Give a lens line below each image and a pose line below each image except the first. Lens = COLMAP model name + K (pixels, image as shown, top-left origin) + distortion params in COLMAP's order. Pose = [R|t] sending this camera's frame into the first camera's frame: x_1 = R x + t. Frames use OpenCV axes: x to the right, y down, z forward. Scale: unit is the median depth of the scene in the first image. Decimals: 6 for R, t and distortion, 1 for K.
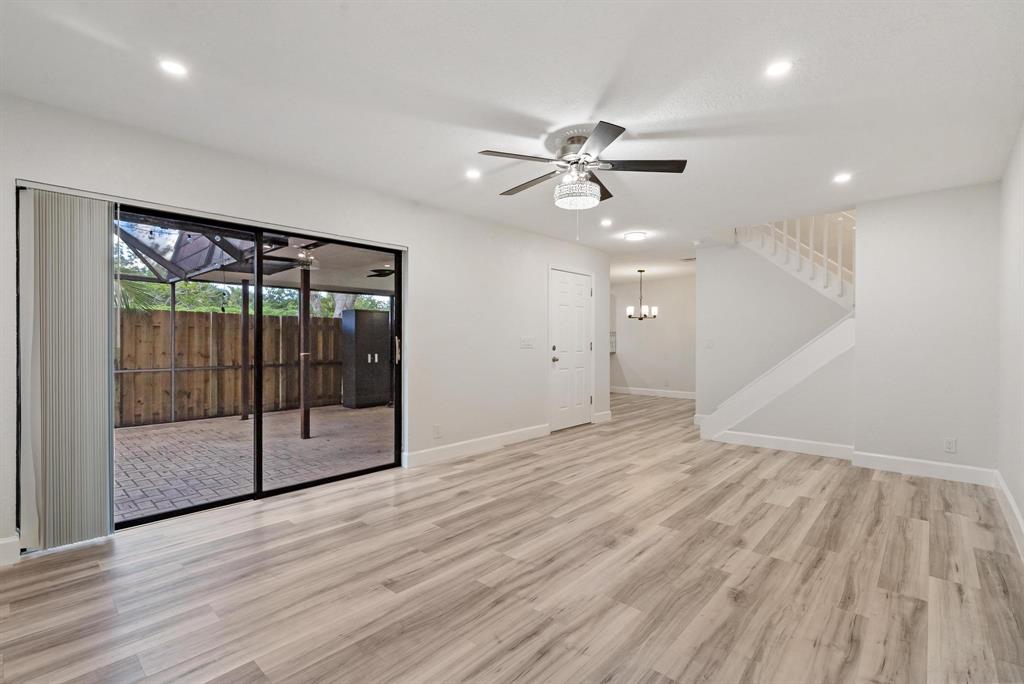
lens RADIAL K [[462.6, 0, 510.8], [0, 462.6, 342.9], [0, 0, 1]] dist [-0.009158, 0.001202]
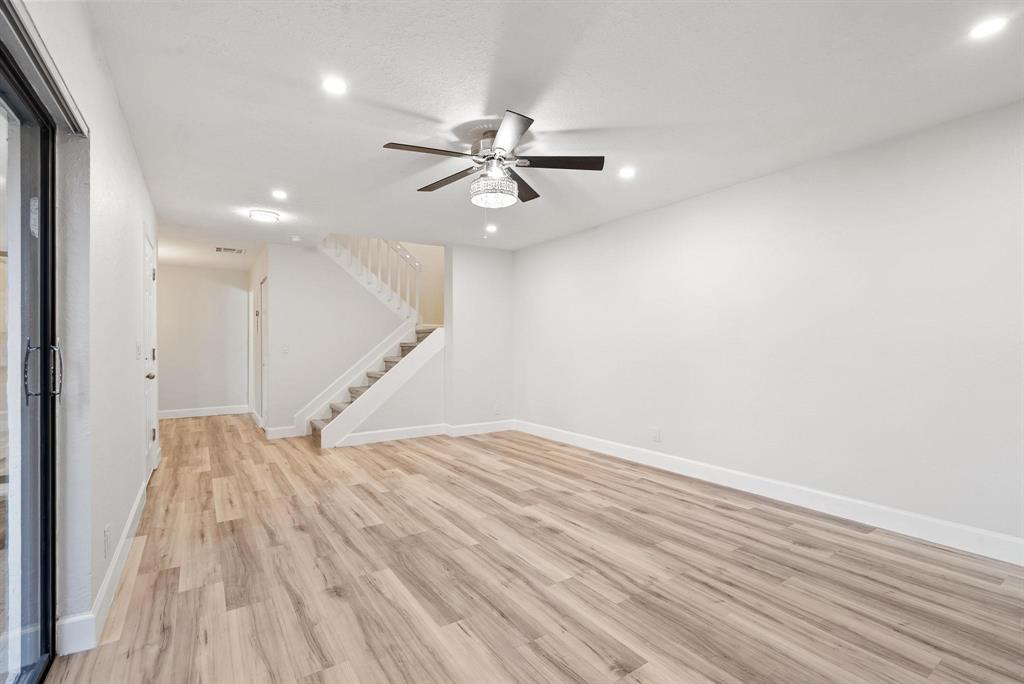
lens RADIAL K [[462.6, 0, 509.6], [0, 462.6, 342.0], [0, 0, 1]] dist [-0.009158, 0.001202]
pose [[0.237122, 0.002885, 0.971475, -0.777212], [0.010833, 0.999926, -0.005613, -0.003725], [-0.971419, 0.011855, 0.237074, 0.748841]]
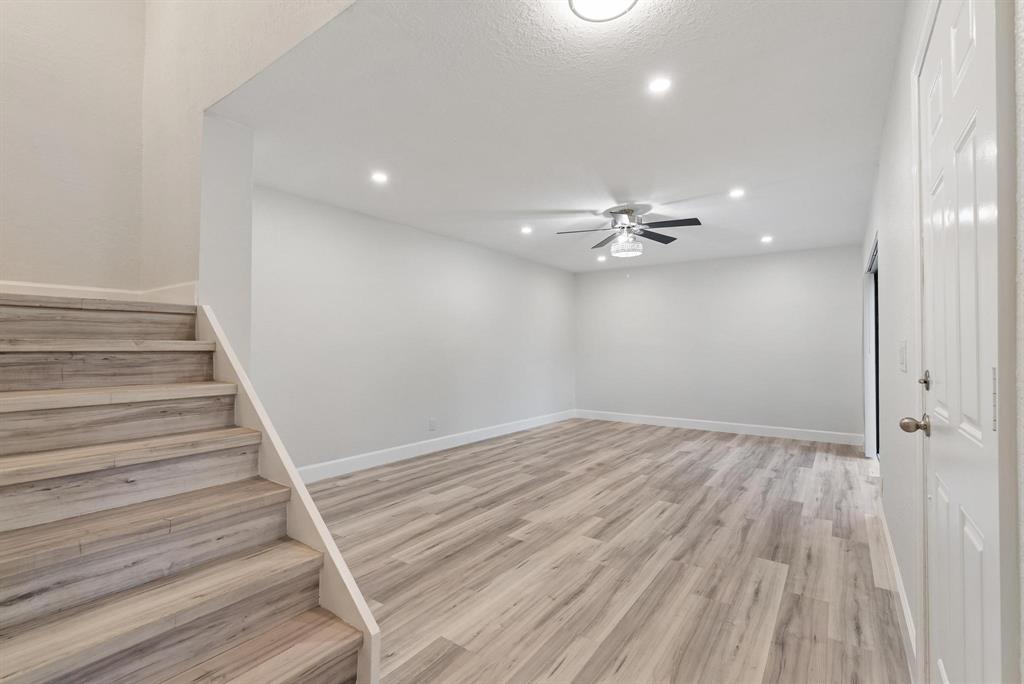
lens RADIAL K [[462.6, 0, 510.0], [0, 462.6, 345.0], [0, 0, 1]] dist [-0.009158, 0.001202]
pose [[-0.993323, -0.004397, -0.115280, 0.678835], [-0.004466, 0.999990, 0.000338, -0.013400], [0.115277, 0.000850, -0.993333, 2.414835]]
